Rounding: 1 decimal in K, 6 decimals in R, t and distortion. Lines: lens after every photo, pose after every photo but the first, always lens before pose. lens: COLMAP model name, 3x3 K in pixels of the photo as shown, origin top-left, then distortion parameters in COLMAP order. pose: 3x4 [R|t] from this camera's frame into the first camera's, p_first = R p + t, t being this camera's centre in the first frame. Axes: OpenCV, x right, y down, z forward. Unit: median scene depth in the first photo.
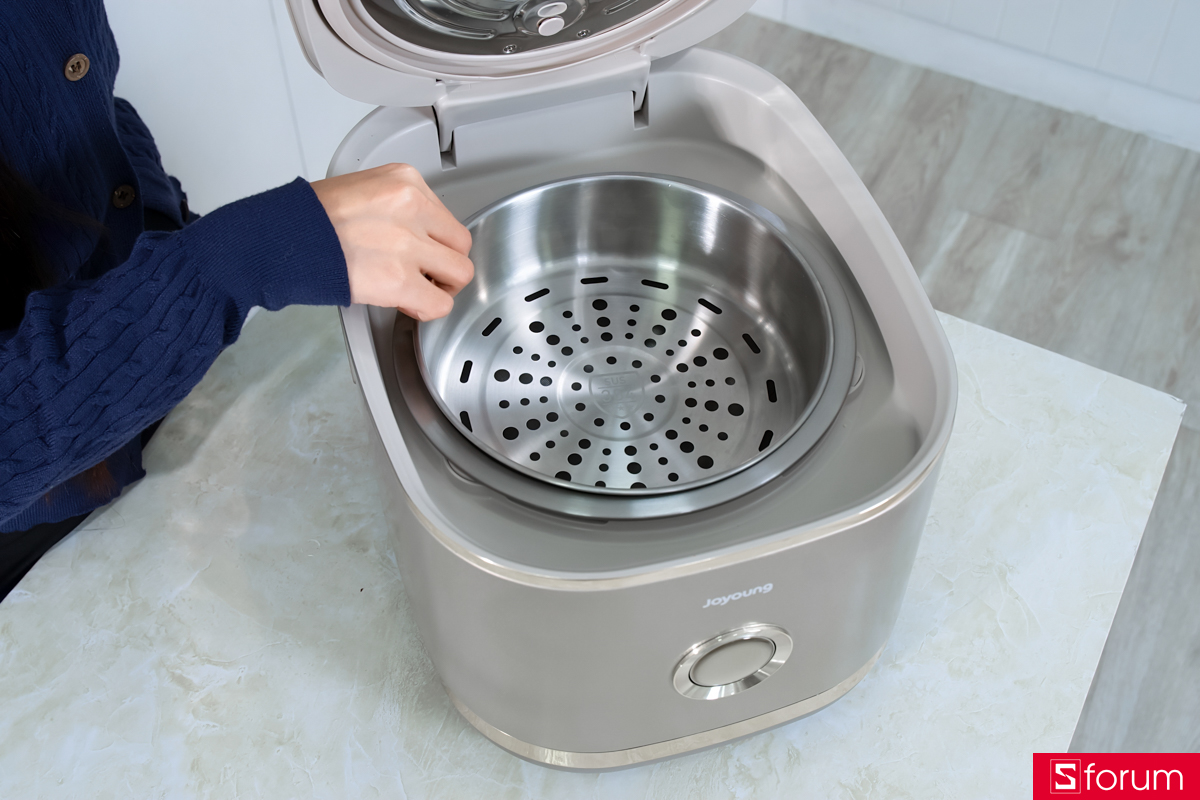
lens RADIAL K [[1501.0, 0, 600.0], [0, 1501.0, 400.0], [0, 0, 1]] dist [-0.111680, 0.042960]
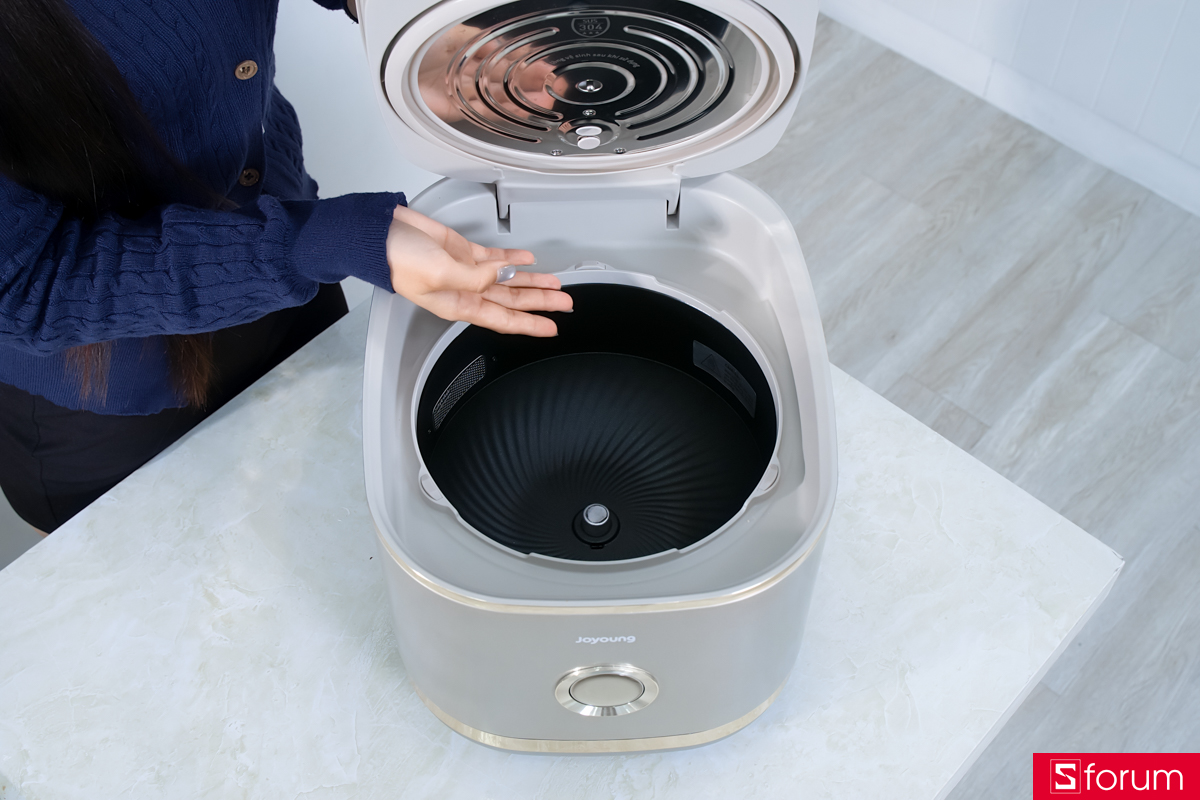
lens RADIAL K [[1501.0, 0, 600.0], [0, 1501.0, 400.0], [0, 0, 1]] dist [-0.111680, 0.042960]
pose [[0.966070, 0.211301, -0.148528, 0.176910], [-0.208431, 0.977417, 0.034811, -0.080862], [0.152529, -0.002672, 0.988295, -0.171440]]
